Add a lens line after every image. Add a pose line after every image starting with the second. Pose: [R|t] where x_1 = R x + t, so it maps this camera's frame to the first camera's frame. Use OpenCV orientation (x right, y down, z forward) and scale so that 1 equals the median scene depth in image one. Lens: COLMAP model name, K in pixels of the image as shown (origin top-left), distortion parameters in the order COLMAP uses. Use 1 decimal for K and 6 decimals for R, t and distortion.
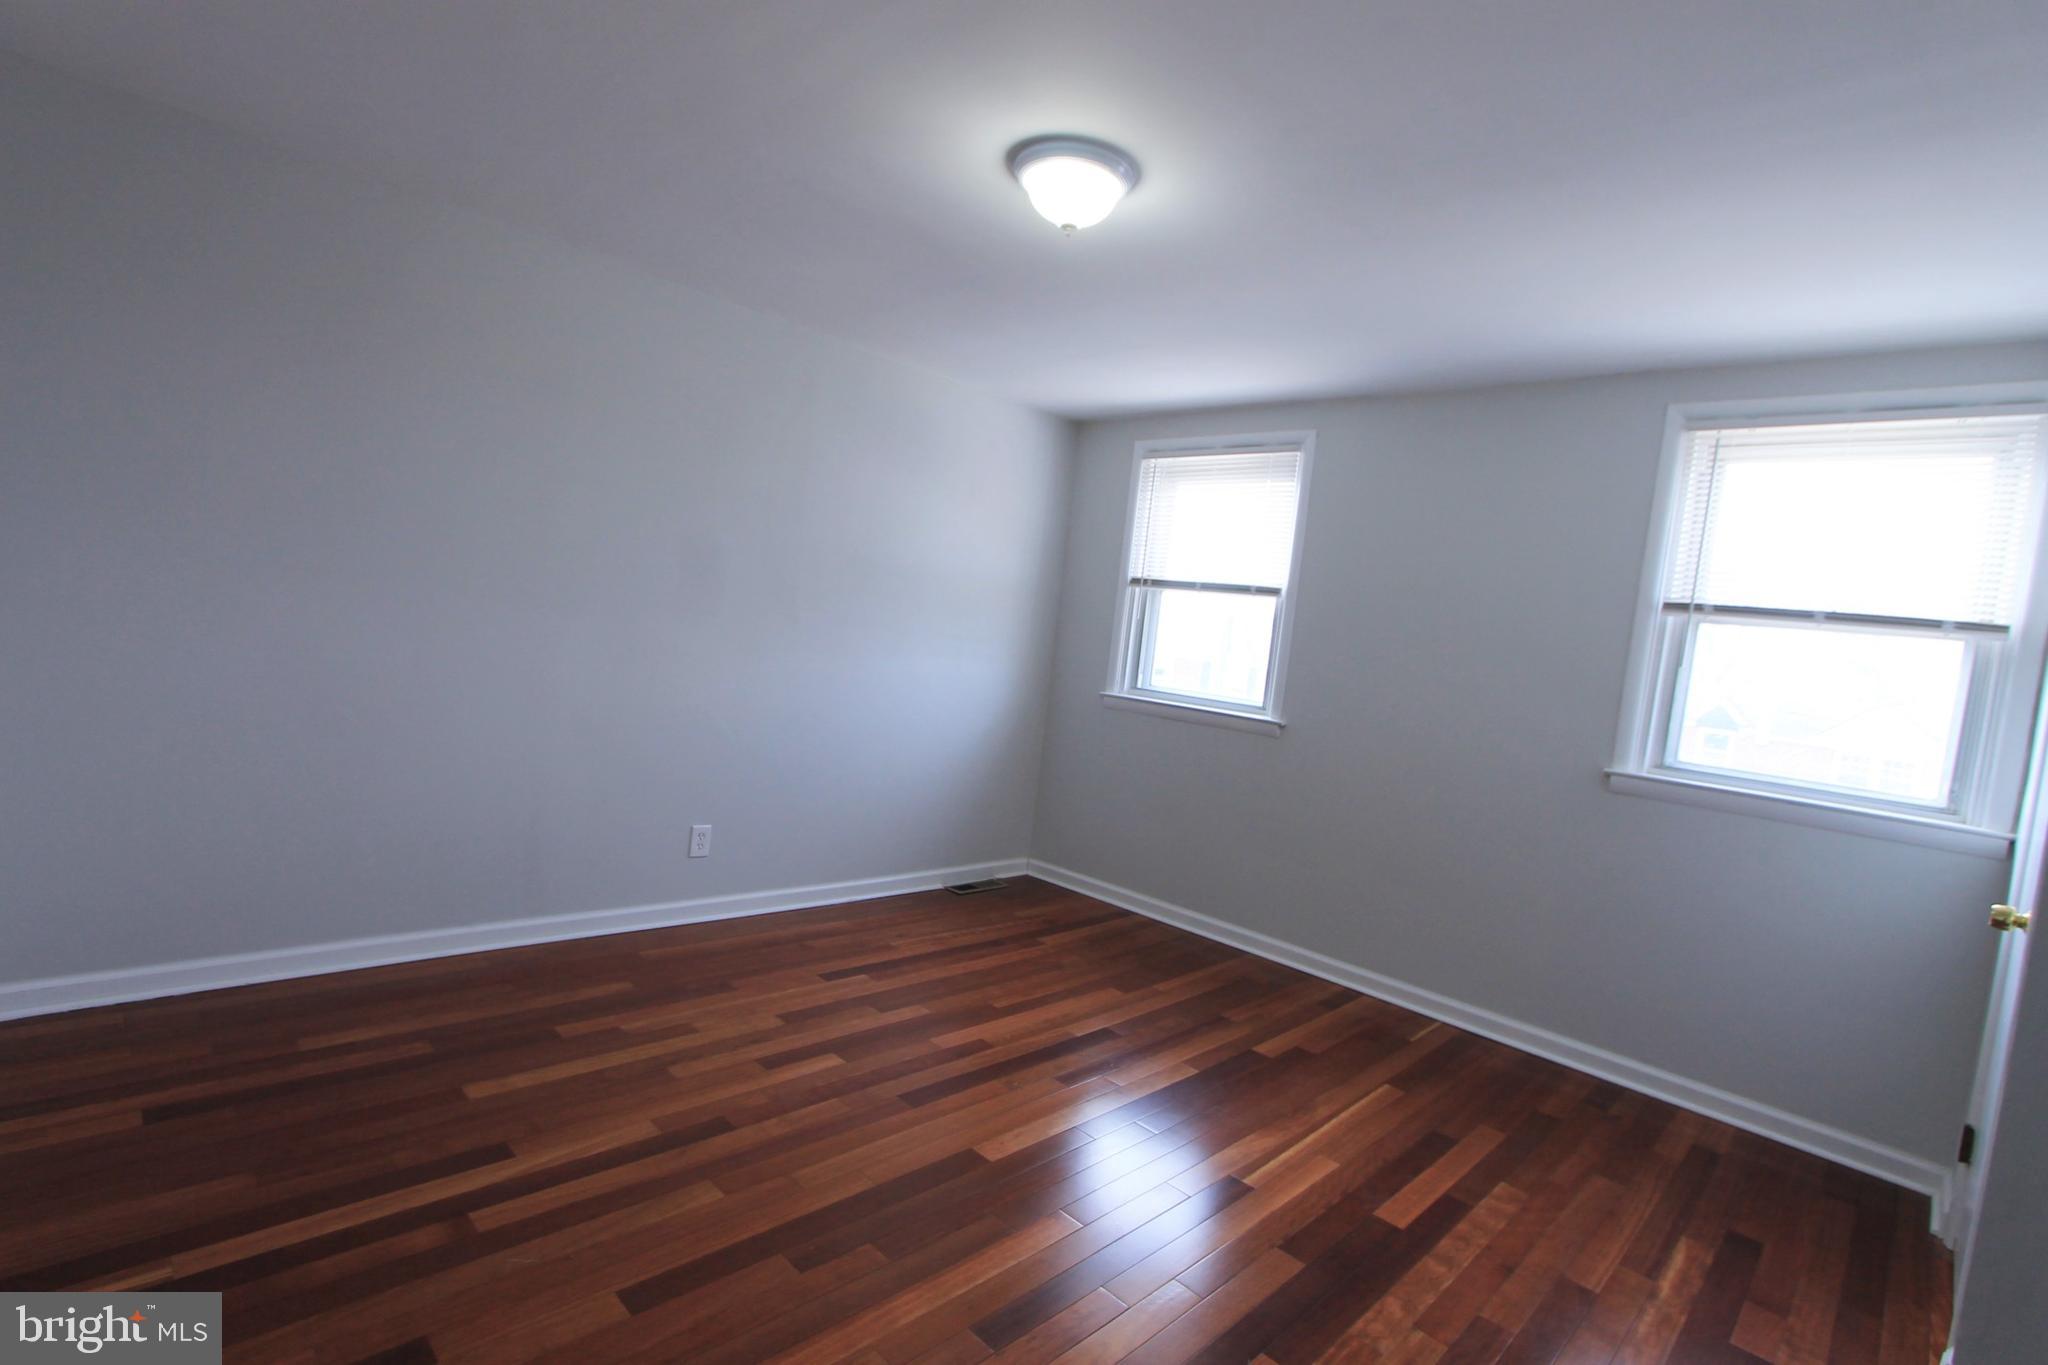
lens RADIAL K [[957.3, 0, 1024.0], [0, 957.3, 682.5], [0, 0, 1]] dist [-0.013720, 0.000702]
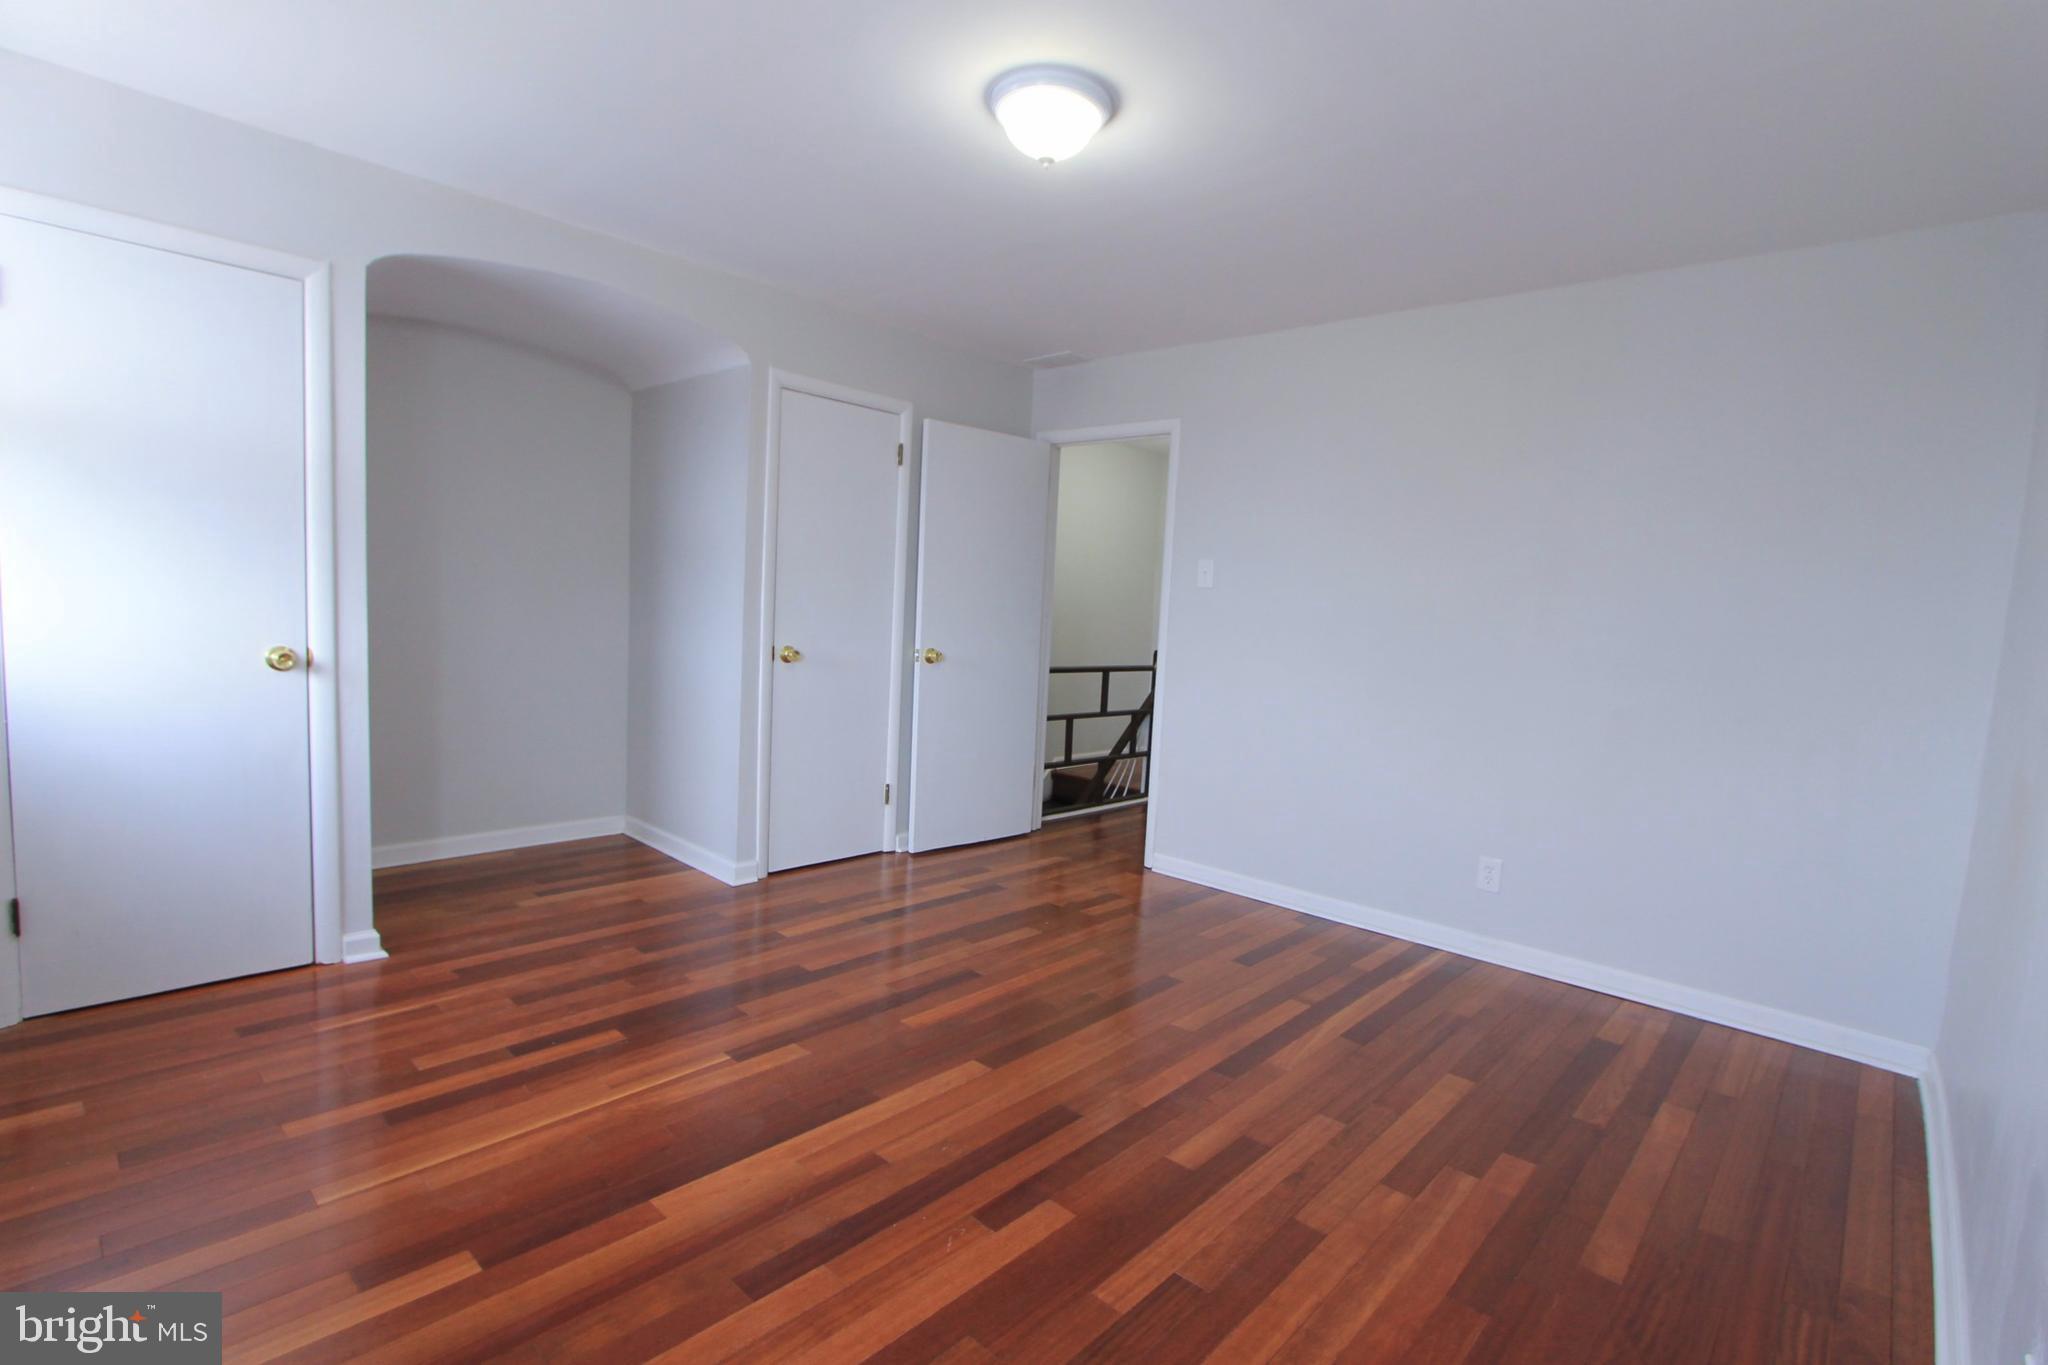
lens RADIAL K [[957.3, 0, 1024.0], [0, 957.3, 682.5], [0, 0, 1]] dist [-0.013720, 0.000702]
pose [[-0.984915, -0.168403, -0.039784, 0.024766], [-0.172297, 0.975684, 0.135478, -0.068844], [0.016002, 0.140289, -0.989981, 1.959118]]
